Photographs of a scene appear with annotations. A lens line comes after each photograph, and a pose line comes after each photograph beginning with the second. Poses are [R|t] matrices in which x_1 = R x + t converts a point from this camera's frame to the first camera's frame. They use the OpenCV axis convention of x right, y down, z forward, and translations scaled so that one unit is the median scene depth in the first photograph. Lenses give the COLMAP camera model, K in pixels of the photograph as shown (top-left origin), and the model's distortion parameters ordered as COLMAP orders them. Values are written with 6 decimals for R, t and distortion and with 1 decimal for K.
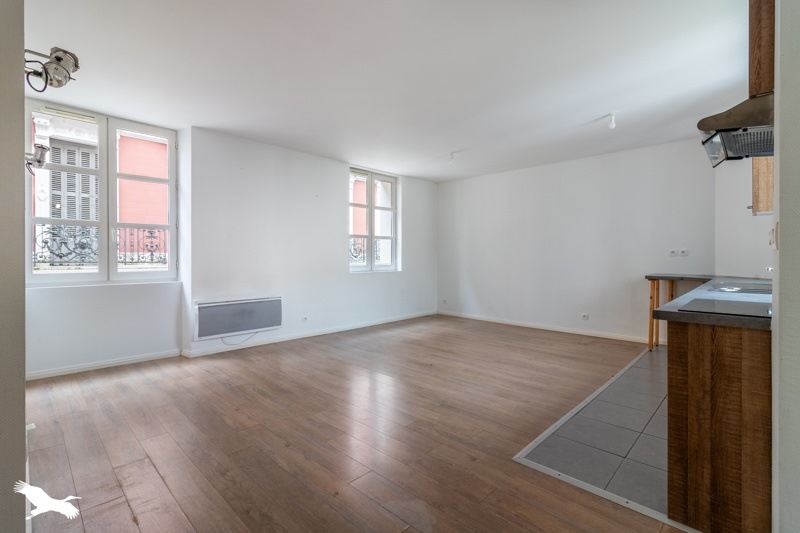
lens RADIAL K [[369.2, 0, 400.4], [0, 369.2, 262.2], [0, 0, 1]] dist [0.001439, 0.000119]
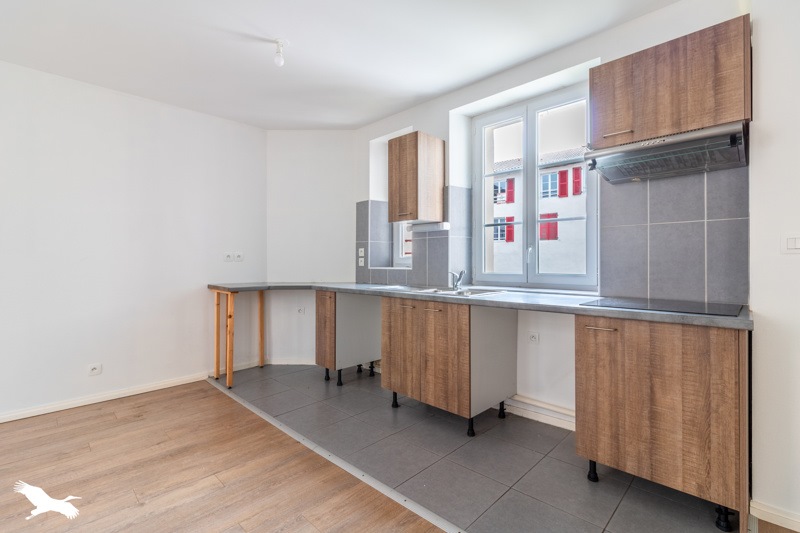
lens RADIAL K [[369.2, 0, 400.4], [0, 369.2, 264.4], [0, 0, 1]] dist [0.001439, 0.000119]
pose [[-0.012425, 0.003366, 0.999917, -0.082055], [0.006511, 0.999973, -0.003285, -0.006044], [-0.999902, 0.006469, -0.012447, 0.794396]]
